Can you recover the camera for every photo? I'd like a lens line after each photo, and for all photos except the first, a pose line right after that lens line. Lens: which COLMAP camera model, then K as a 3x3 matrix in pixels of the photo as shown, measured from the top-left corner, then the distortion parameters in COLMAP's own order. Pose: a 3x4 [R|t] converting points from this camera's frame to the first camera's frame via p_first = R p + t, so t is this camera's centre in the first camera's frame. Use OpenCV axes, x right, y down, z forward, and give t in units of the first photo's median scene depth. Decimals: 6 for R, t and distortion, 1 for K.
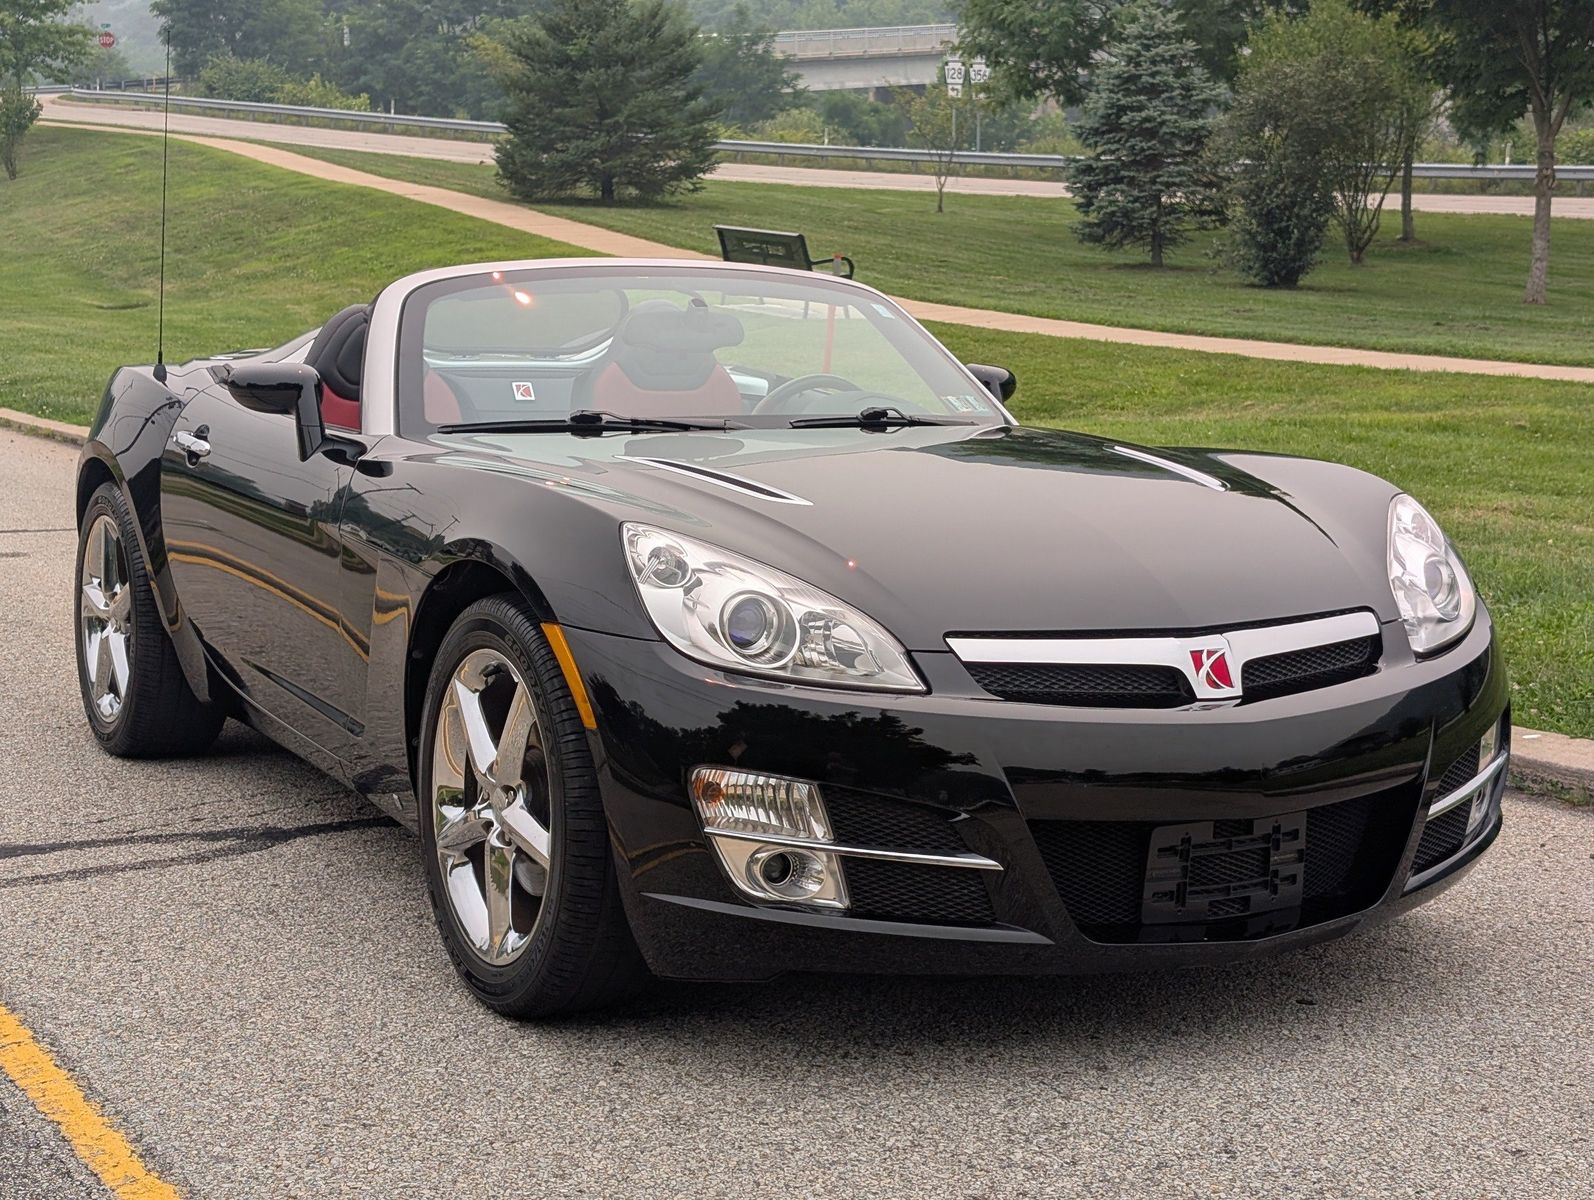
lens RADIAL K [[2486.8, 0, 841.8], [0, 2486.8, 602.1], [0, 0, 1]] dist [0.214006, -0.882011]
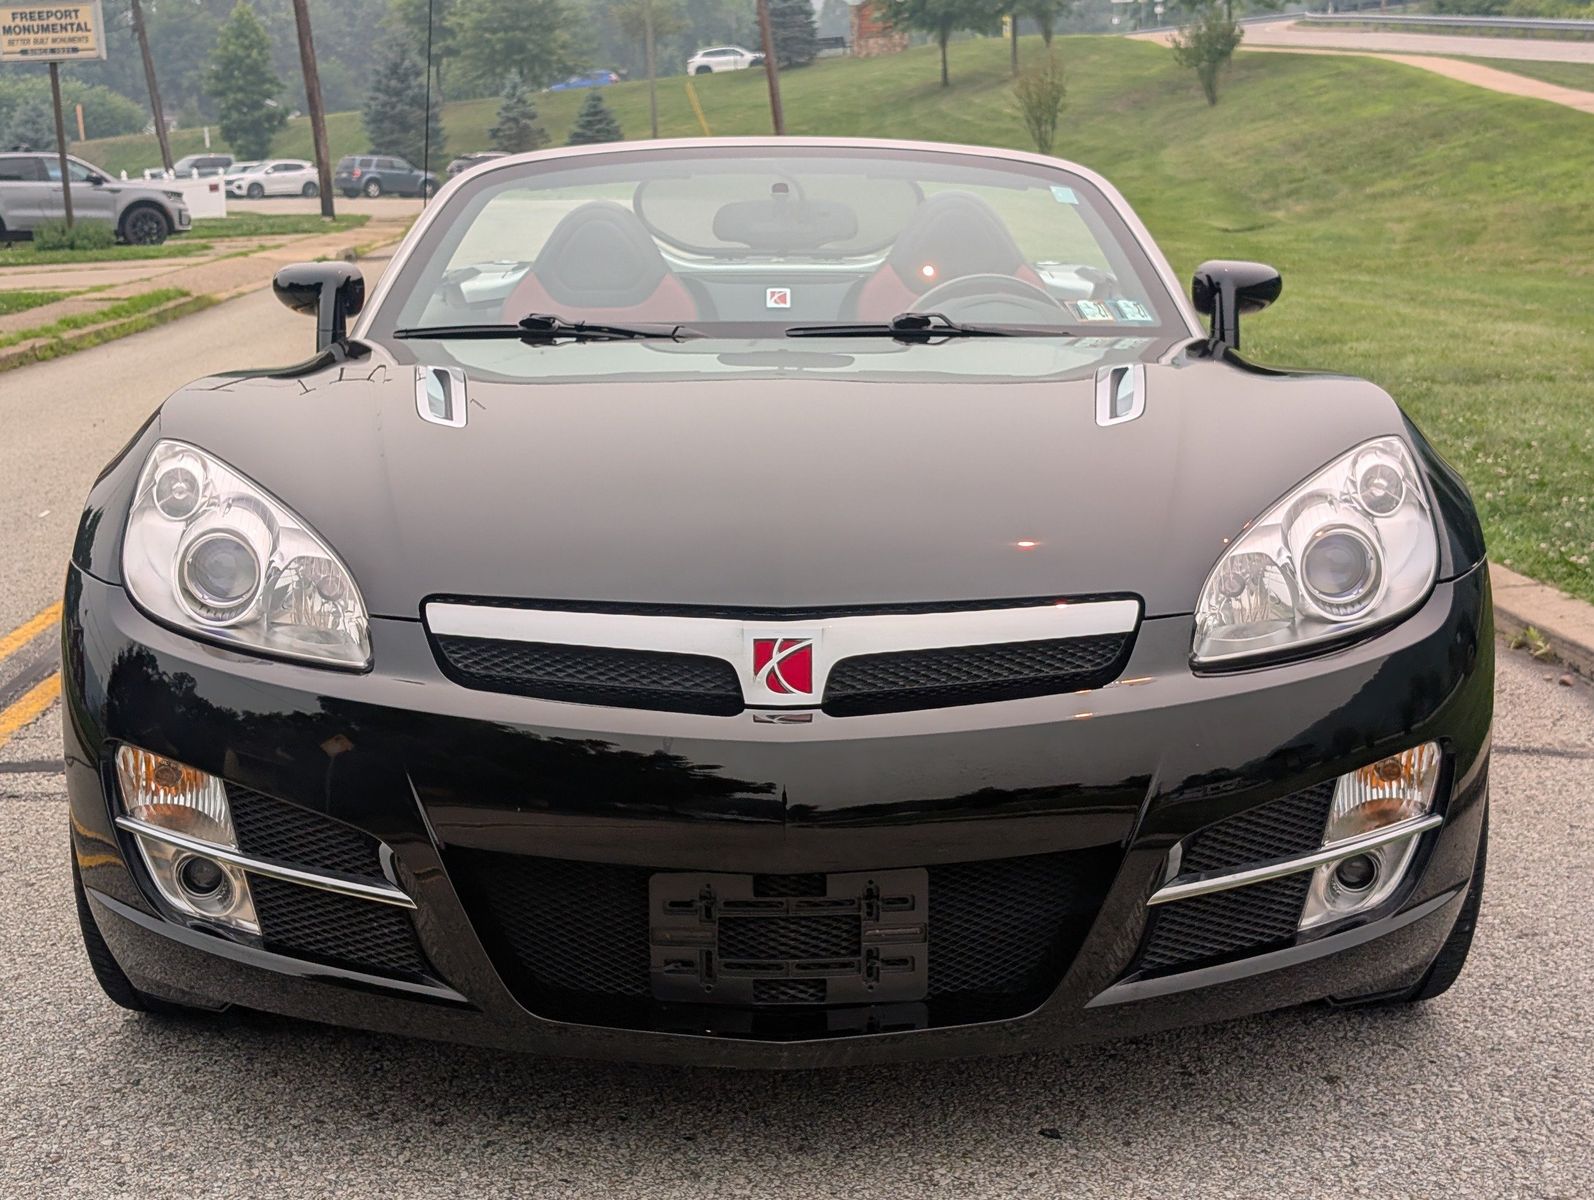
lens RADIAL K [[2486.8, 0, 841.8], [0, 2486.8, 602.1], [0, 0, 1]] dist [0.214006, -0.882011]
pose [[0.875250, 0.059616, -0.479984, 0.146426], [-0.045377, 0.998119, 0.041225, -0.006454], [0.481538, -0.014302, 0.876308, 0.105639]]
